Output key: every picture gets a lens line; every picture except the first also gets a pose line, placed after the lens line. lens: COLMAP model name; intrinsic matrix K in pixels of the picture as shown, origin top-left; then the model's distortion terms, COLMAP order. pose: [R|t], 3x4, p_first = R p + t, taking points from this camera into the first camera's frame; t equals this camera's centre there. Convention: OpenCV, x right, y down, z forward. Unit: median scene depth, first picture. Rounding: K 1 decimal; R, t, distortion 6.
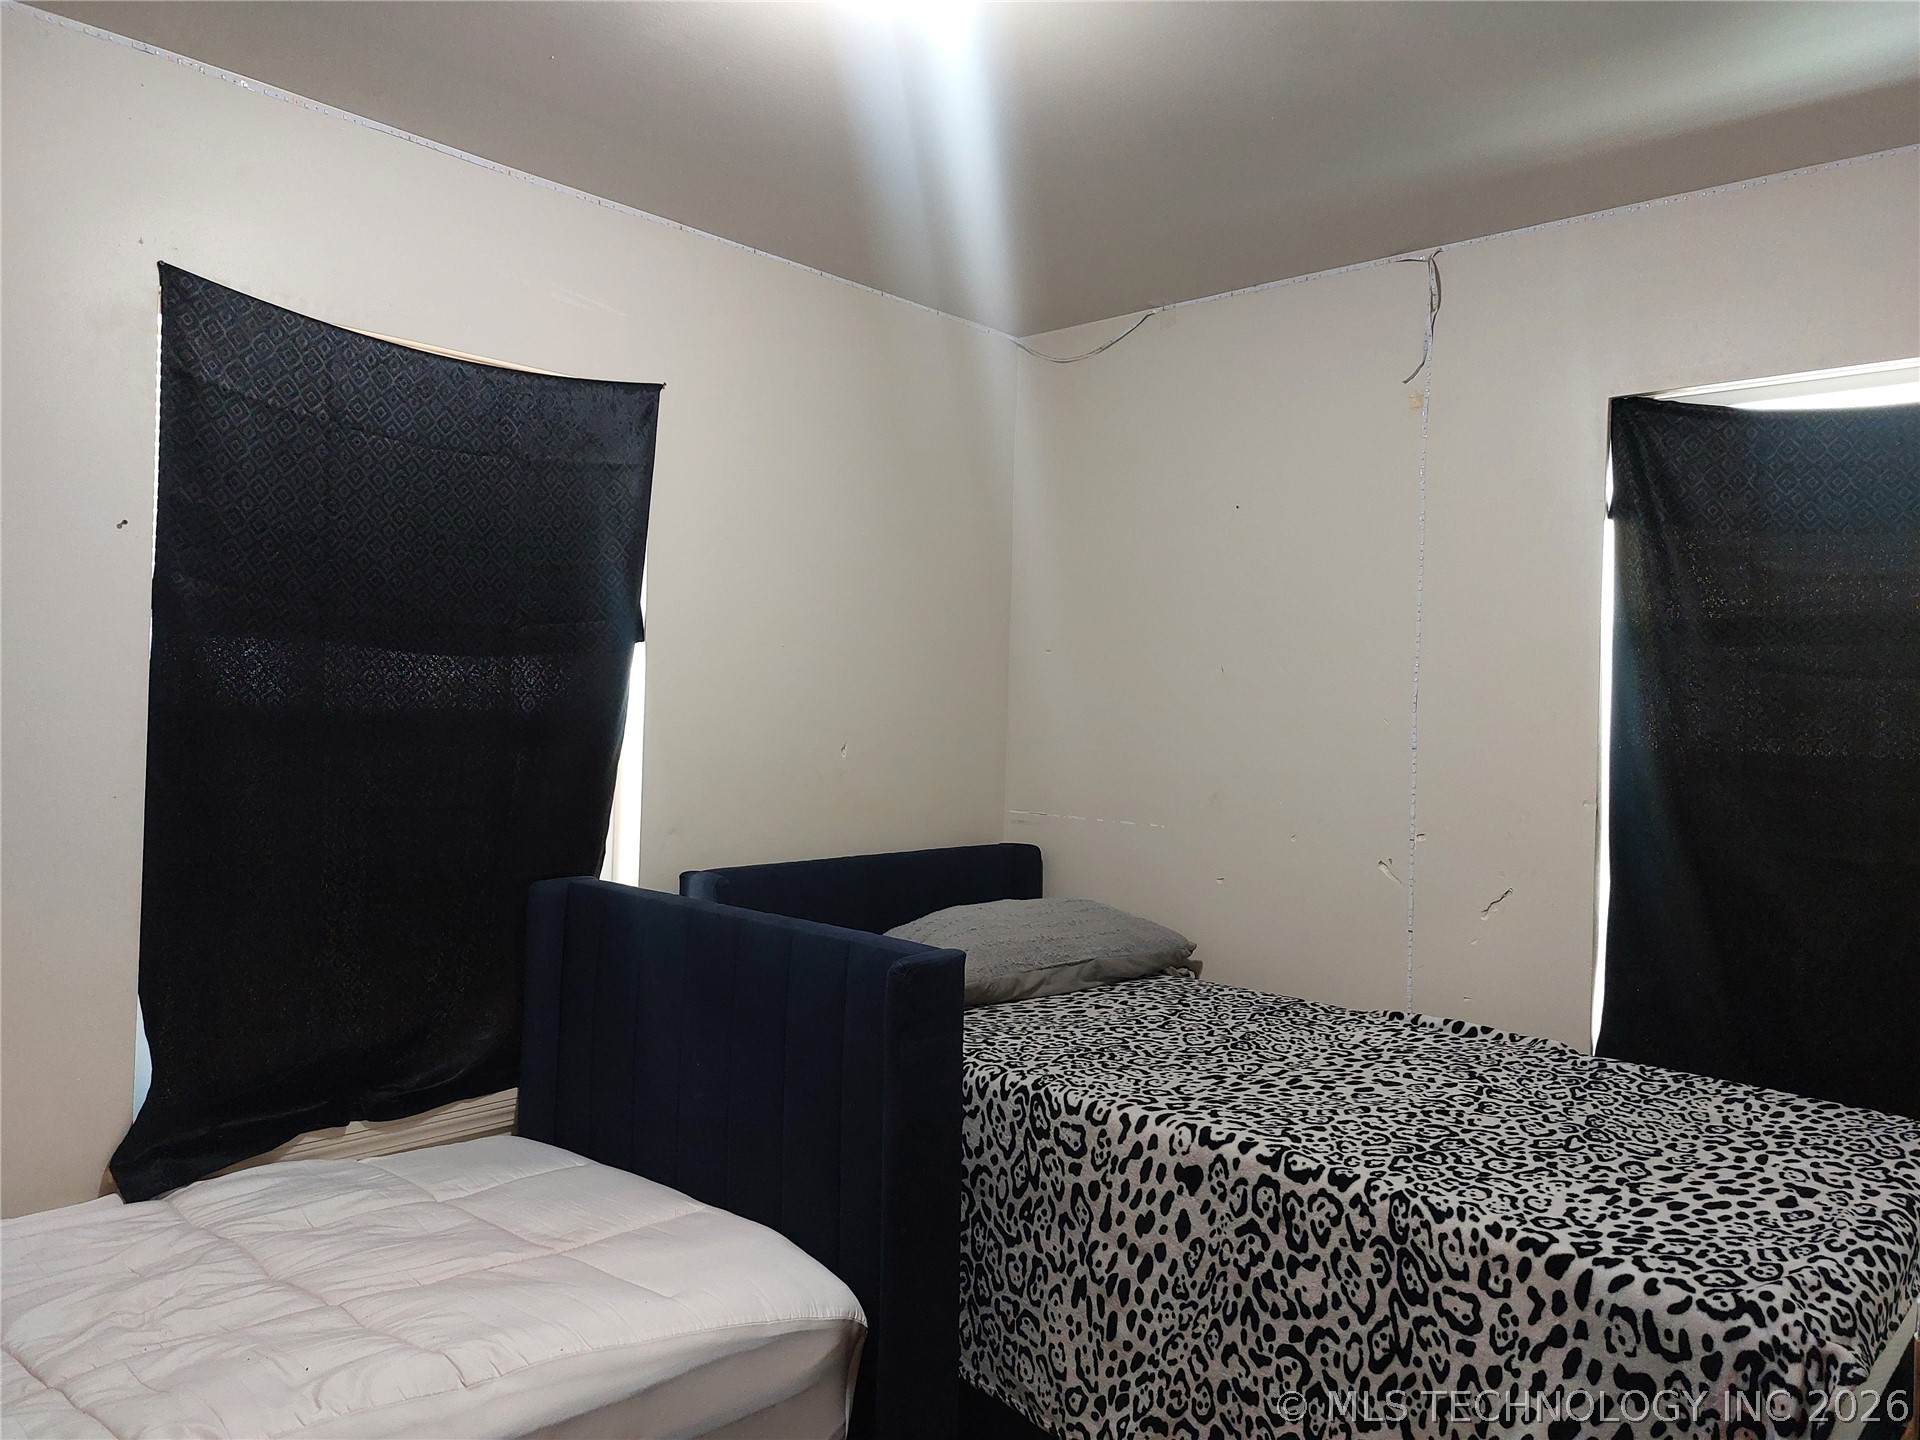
lens RADIAL K [[1364.4, 0, 962.1], [0, 1364.4, 719.1], [0, 0, 1]] dist [0.082176, -0.080228]
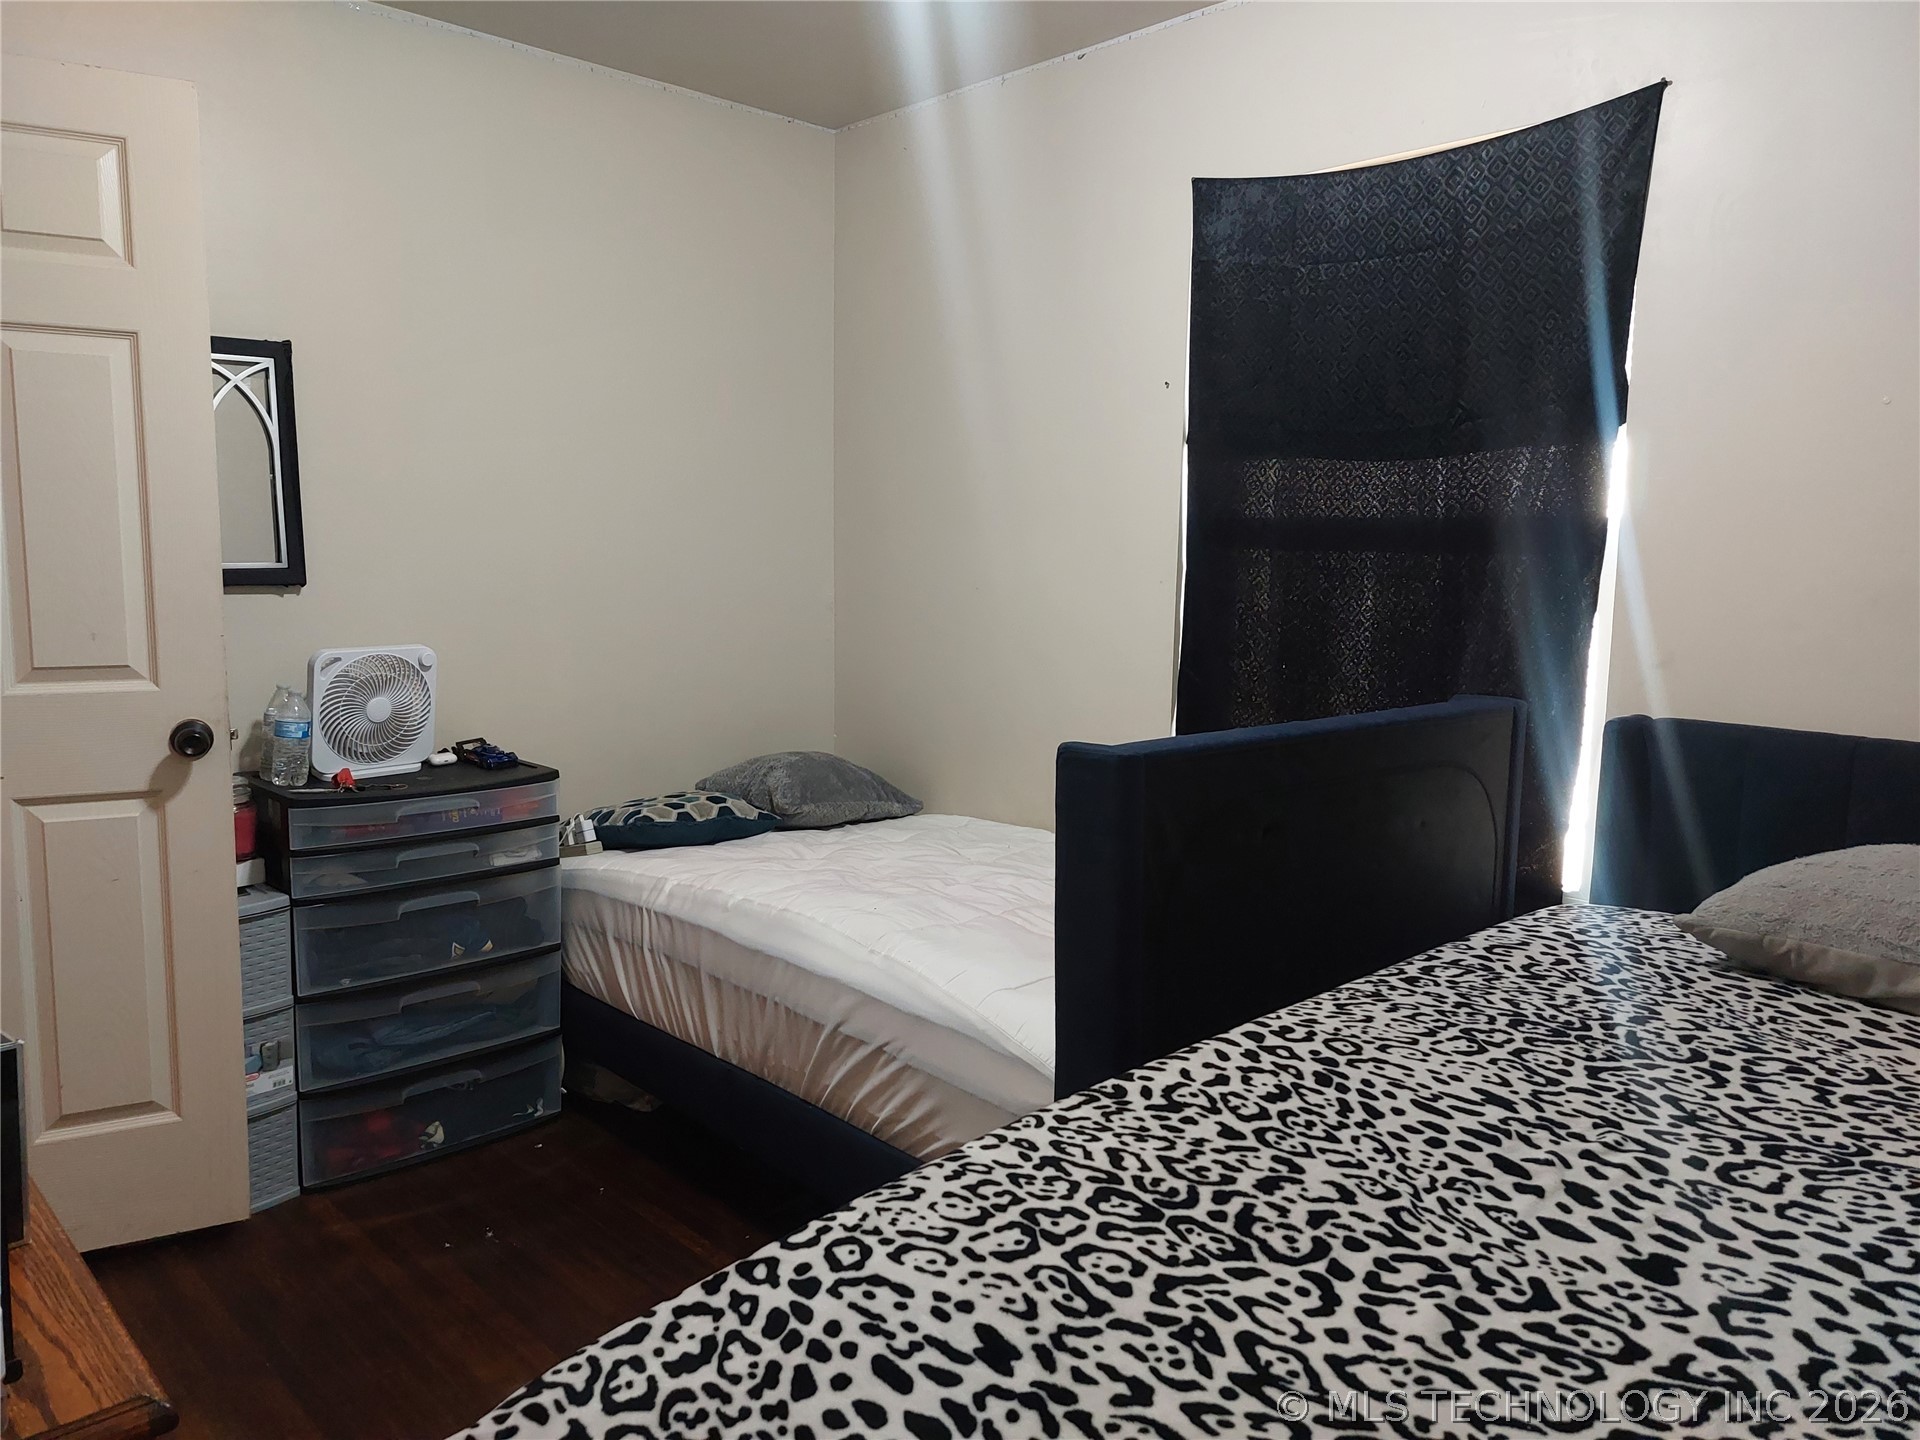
lens RADIAL K [[1364.4, 0, 962.0], [0, 1364.4, 717.0], [0, 0, 1]] dist [0.082176, -0.080228]
pose [[-0.058230, 0.094242, -0.993845, 0.895258], [-0.029610, 0.994933, 0.096080, 0.070896], [0.997864, 0.035023, -0.055145, 0.978210]]
